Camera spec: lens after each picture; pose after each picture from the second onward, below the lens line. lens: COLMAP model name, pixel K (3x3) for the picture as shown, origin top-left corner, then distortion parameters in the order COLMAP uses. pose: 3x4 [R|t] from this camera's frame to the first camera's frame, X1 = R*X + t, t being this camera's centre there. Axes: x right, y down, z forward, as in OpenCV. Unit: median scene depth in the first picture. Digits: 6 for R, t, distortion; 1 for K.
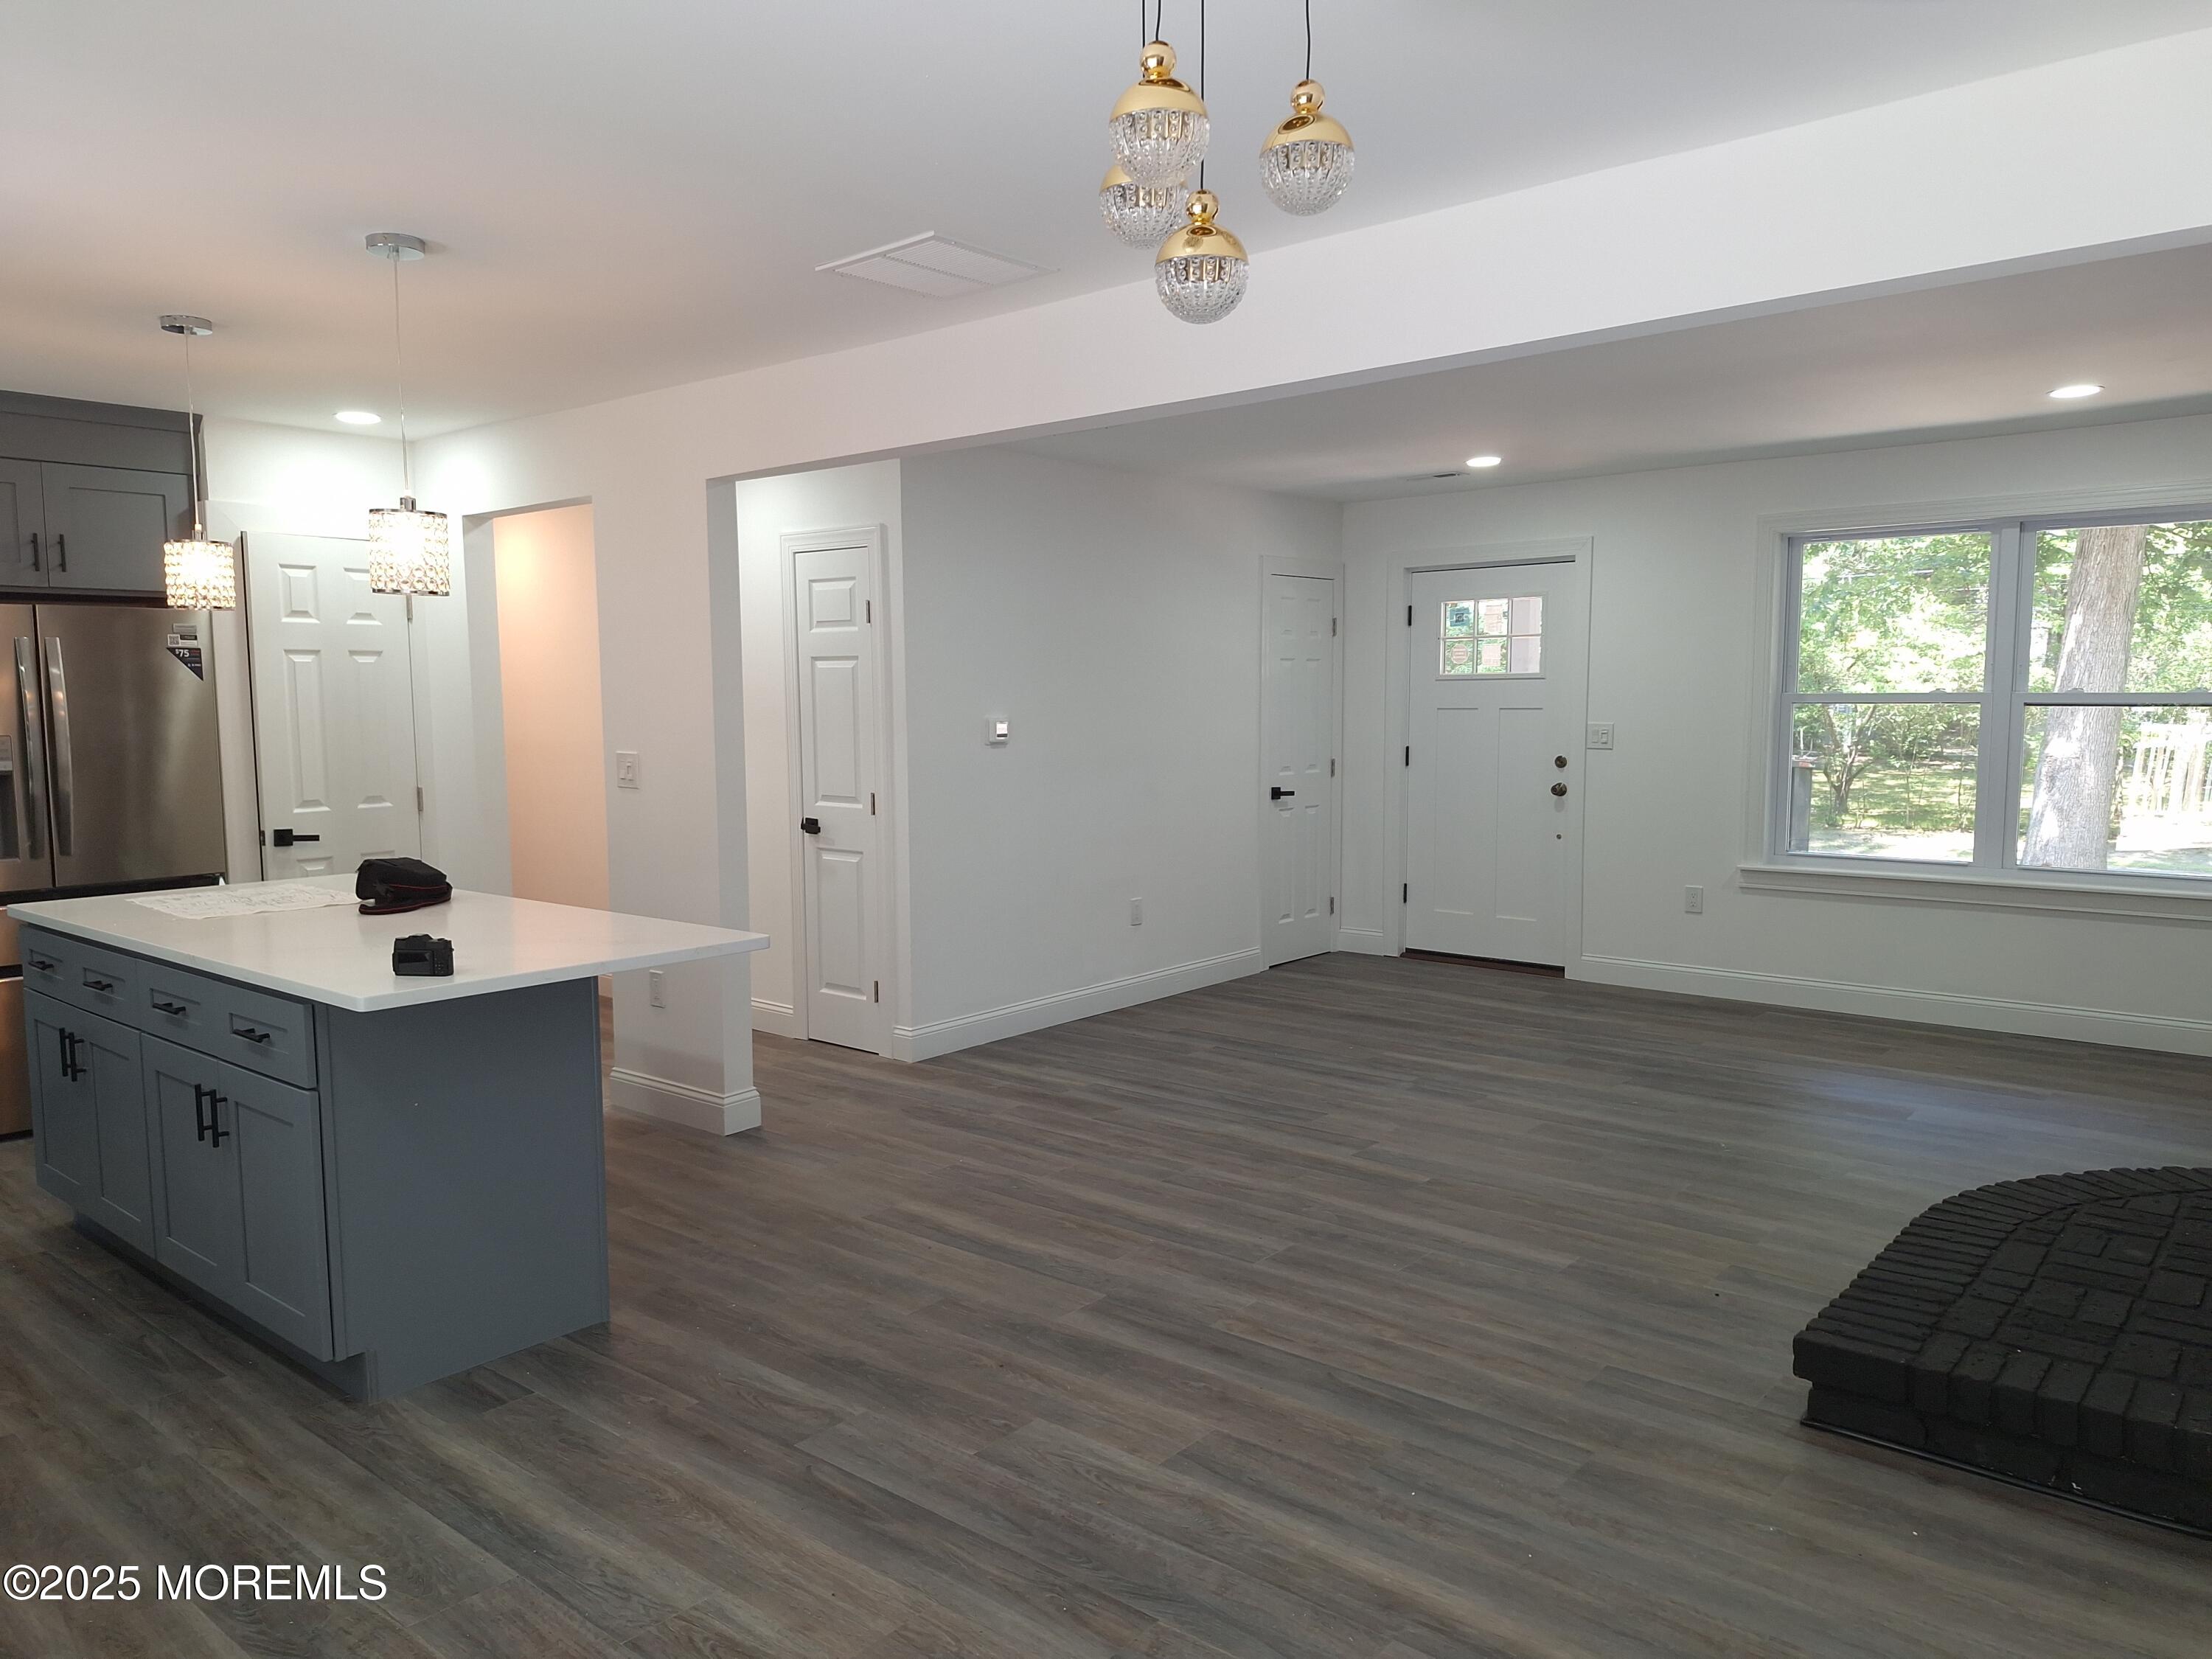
lens RADIAL K [[1566.4, 0, 1113.6], [0, 1566.4, 828.3], [0, 0, 1]] dist [0.127977, -0.185301]
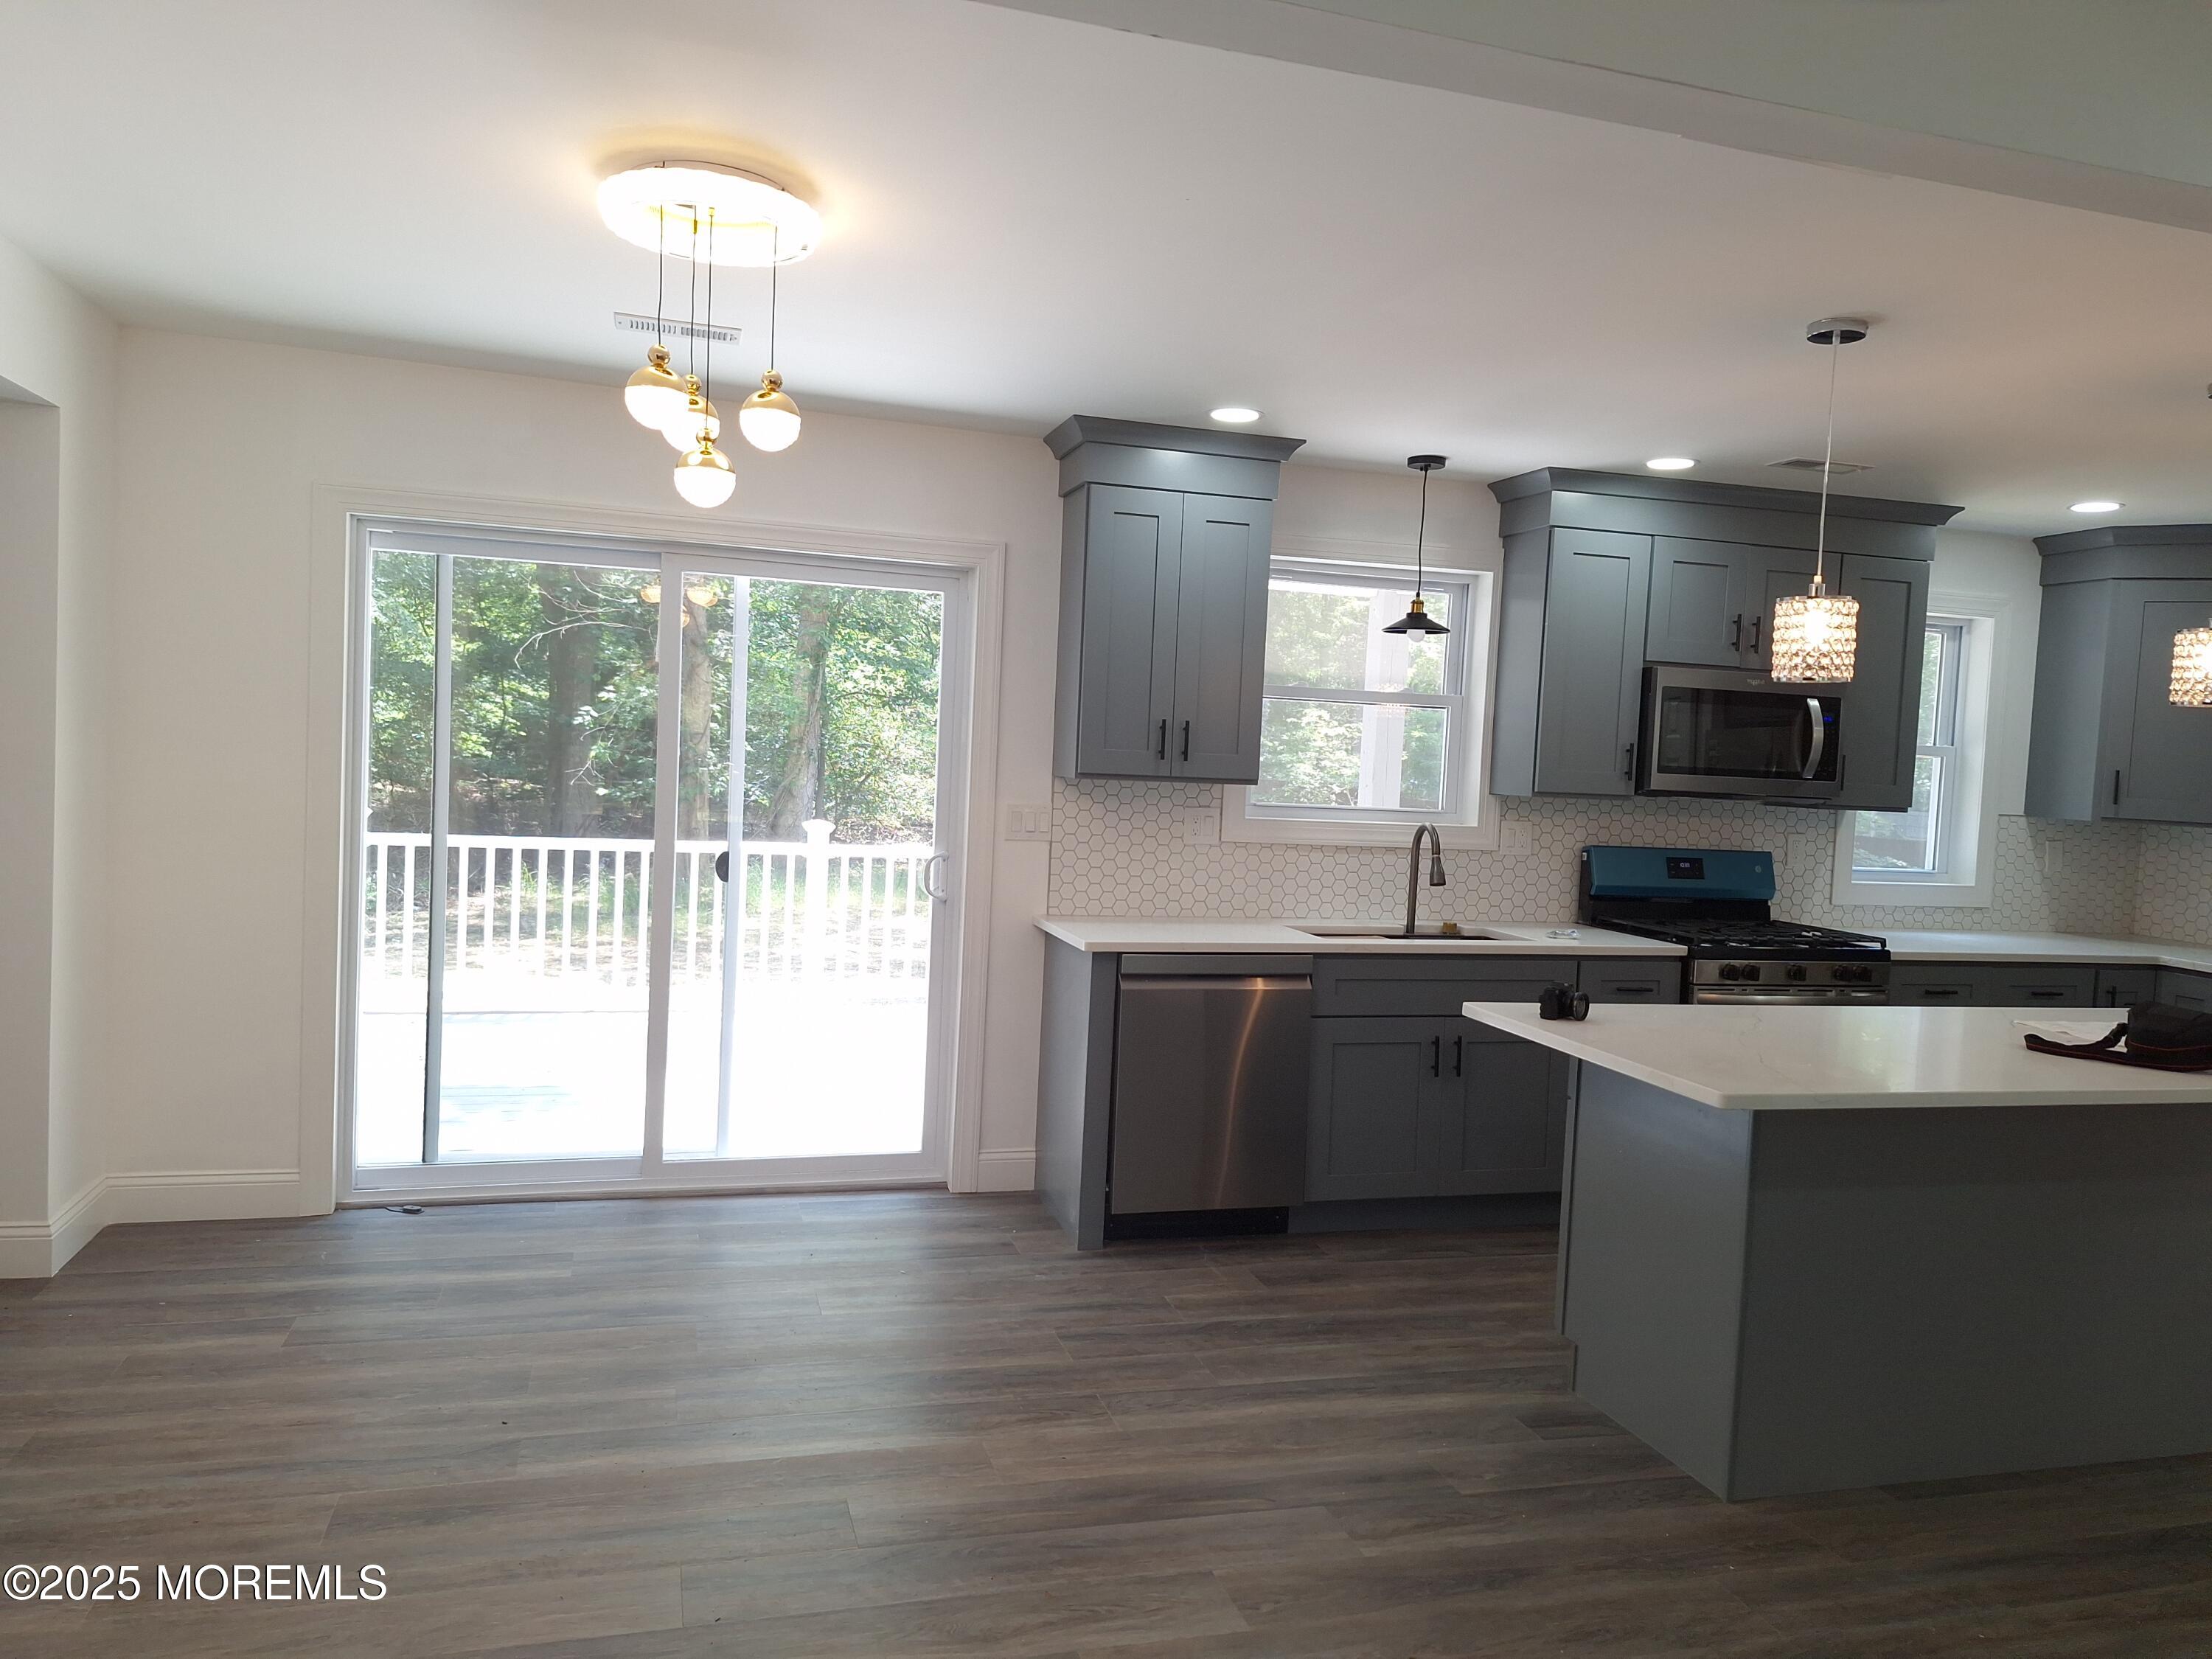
lens RADIAL K [[1523.0, 0, 1089.0], [0, 1523.0, 817.9], [0, 0, 1]] dist [0.134567, -0.165915]
pose [[-0.566960, 0.014993, -0.823609, 0.505906], [-0.114424, 0.988708, 0.096766, -0.089920], [0.815759, 0.149103, -0.558842, 1.003284]]
